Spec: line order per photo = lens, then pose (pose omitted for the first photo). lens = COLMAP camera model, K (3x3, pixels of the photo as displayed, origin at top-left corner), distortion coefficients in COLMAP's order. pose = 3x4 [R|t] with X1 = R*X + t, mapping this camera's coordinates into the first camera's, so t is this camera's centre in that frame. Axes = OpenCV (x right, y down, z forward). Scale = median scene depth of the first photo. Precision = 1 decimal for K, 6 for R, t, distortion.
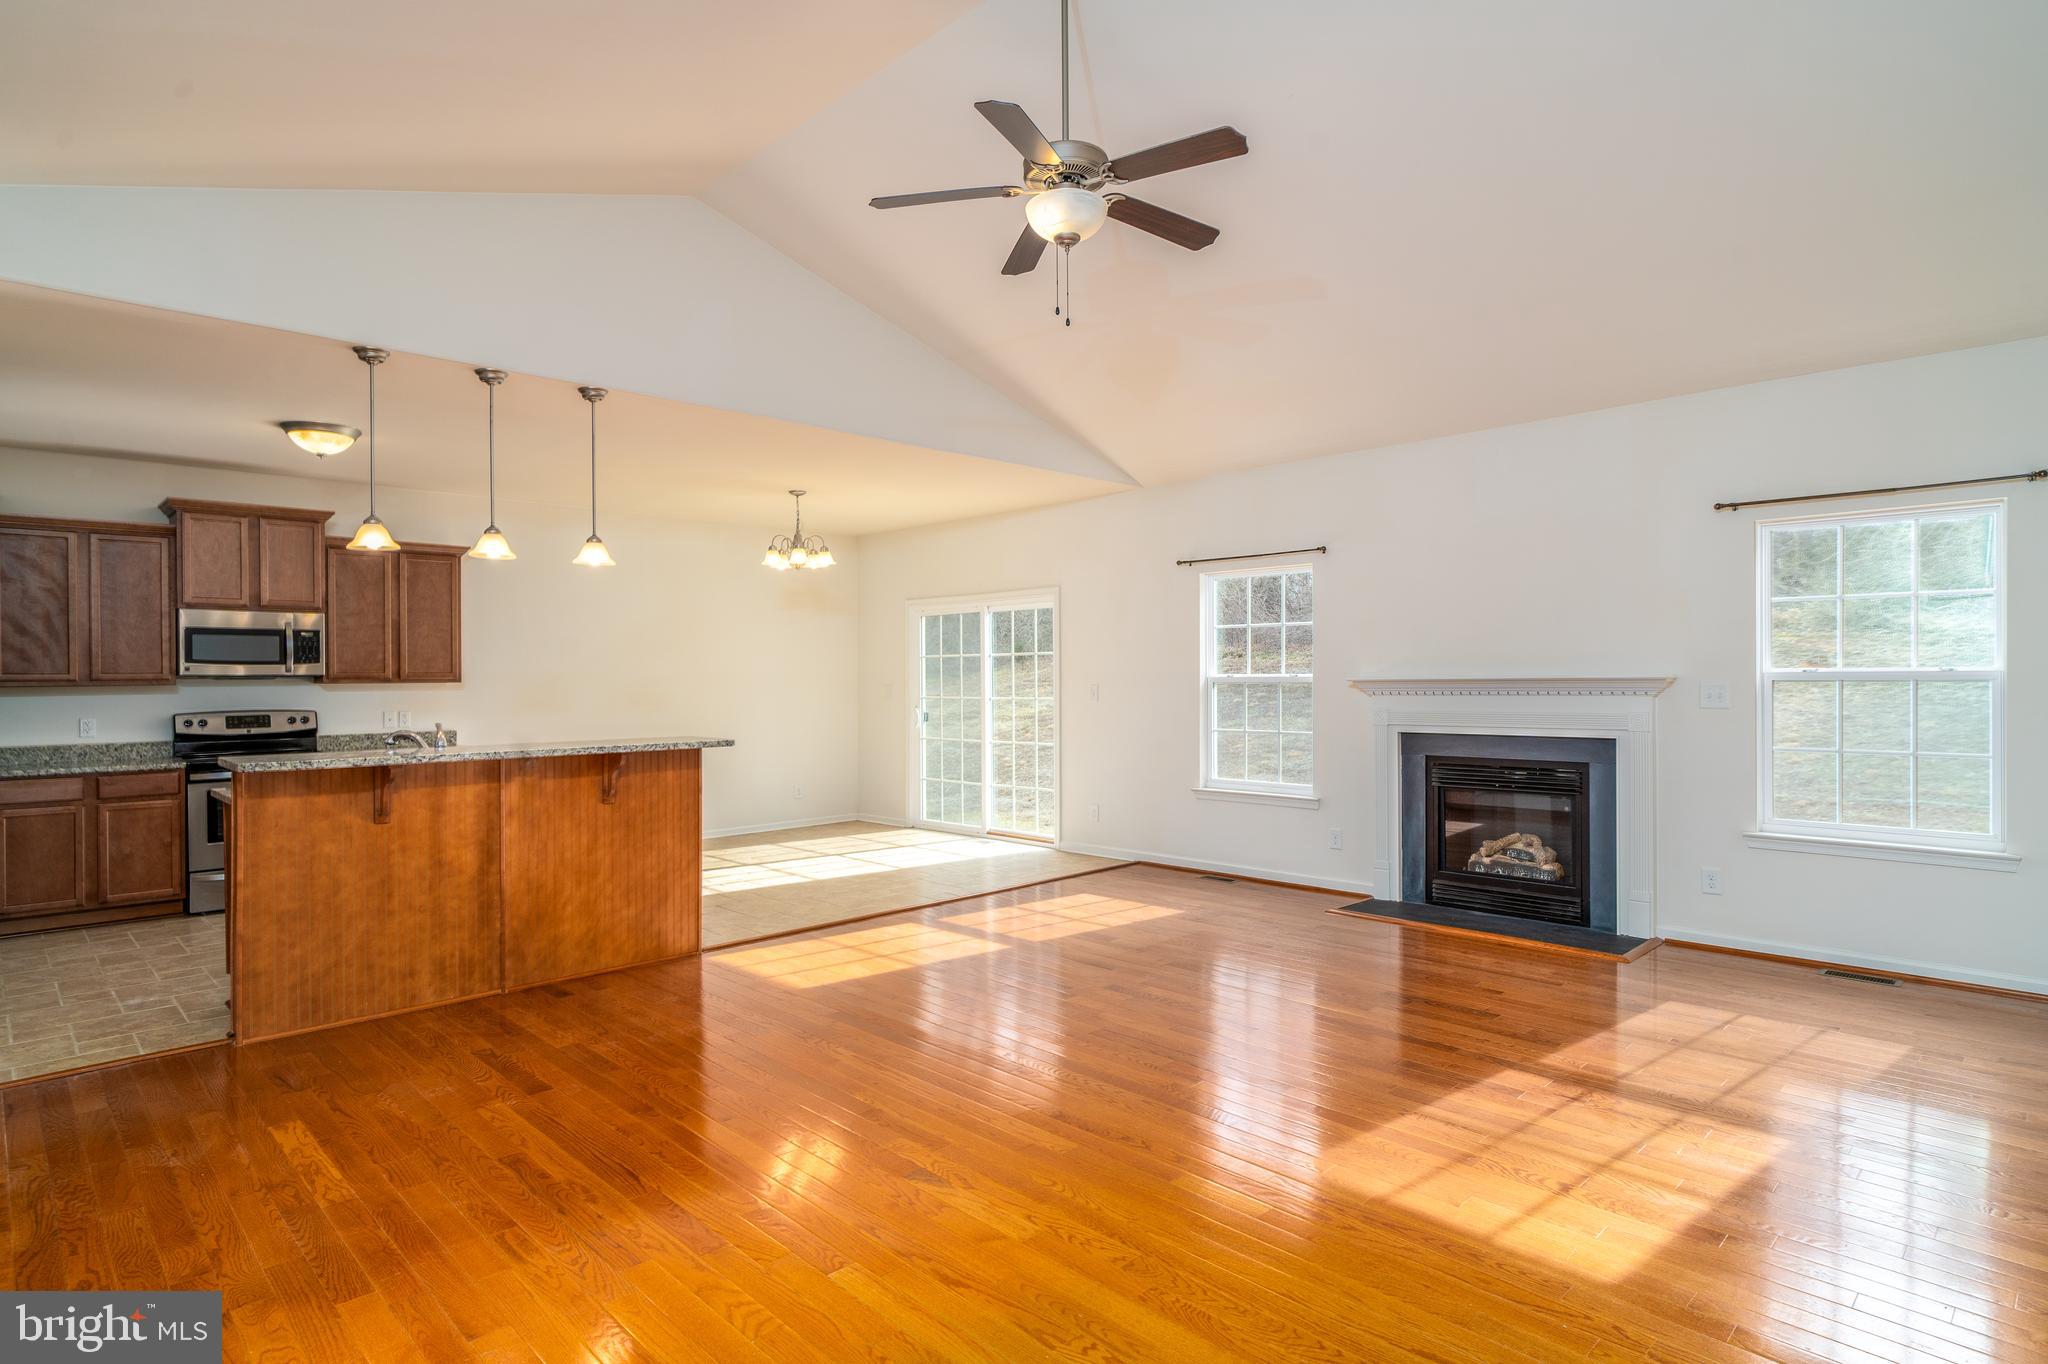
lens RADIAL K [[1082.0, 0, 1025.9], [0, 1082.0, 682.4], [0, 0, 1]] dist [0.000018, -0.001568]
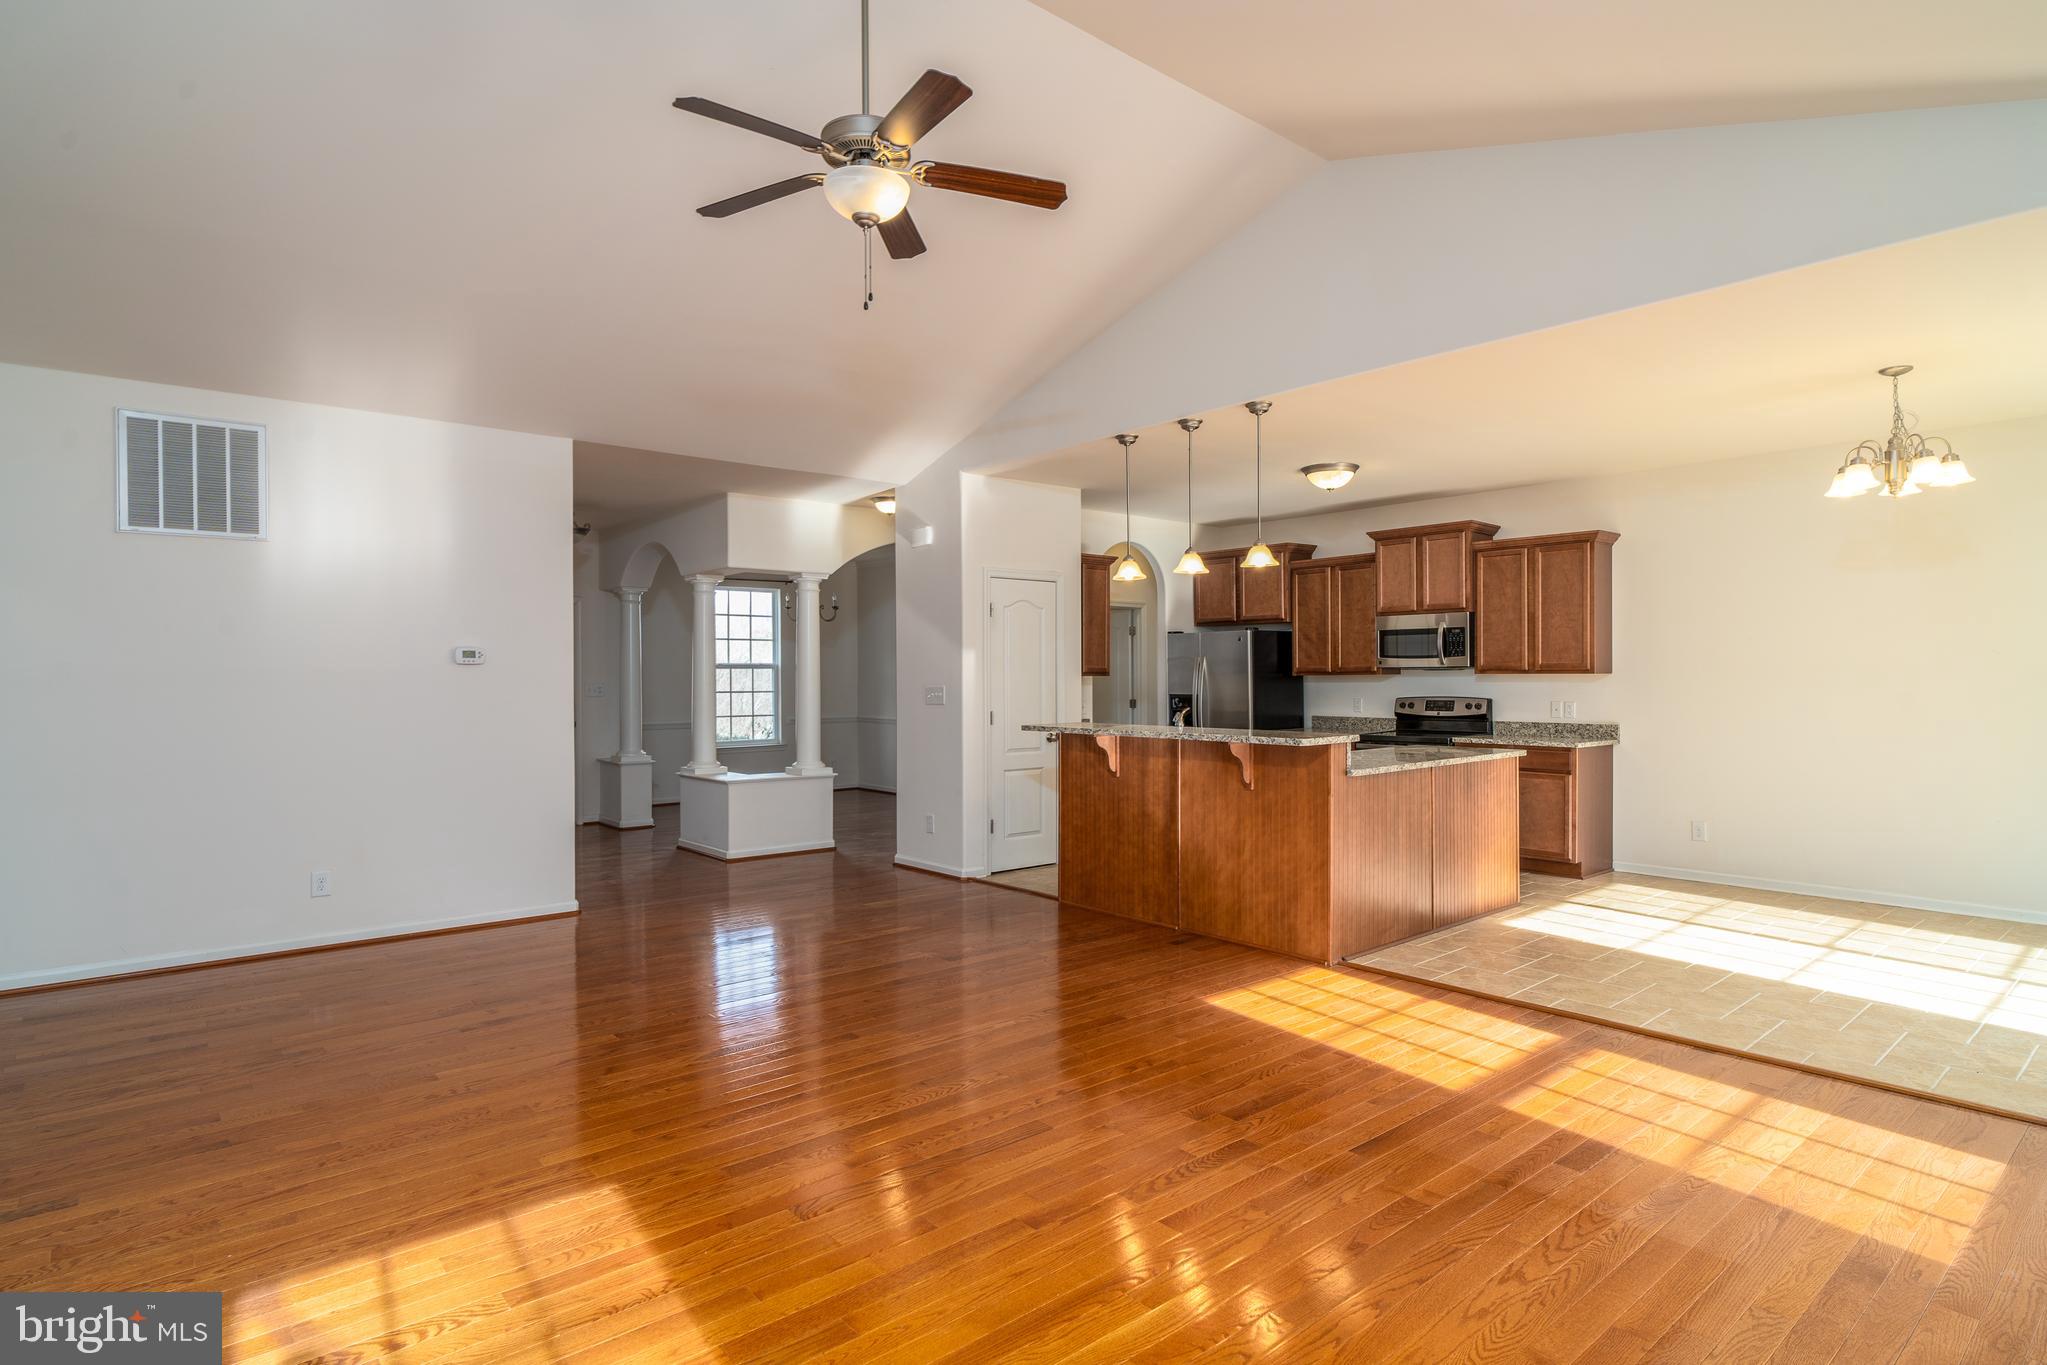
lens RADIAL K [[1081.5, 0, 1025.4], [0, 1081.5, 682.9], [0, 0, 1]] dist [0.000018, -0.001568]
pose [[-0.062433, 0.014231, -0.997948, 0.543567], [0.001699, 0.999898, 0.014153, -0.007153], [0.998048, -0.000812, -0.062451, 0.660263]]
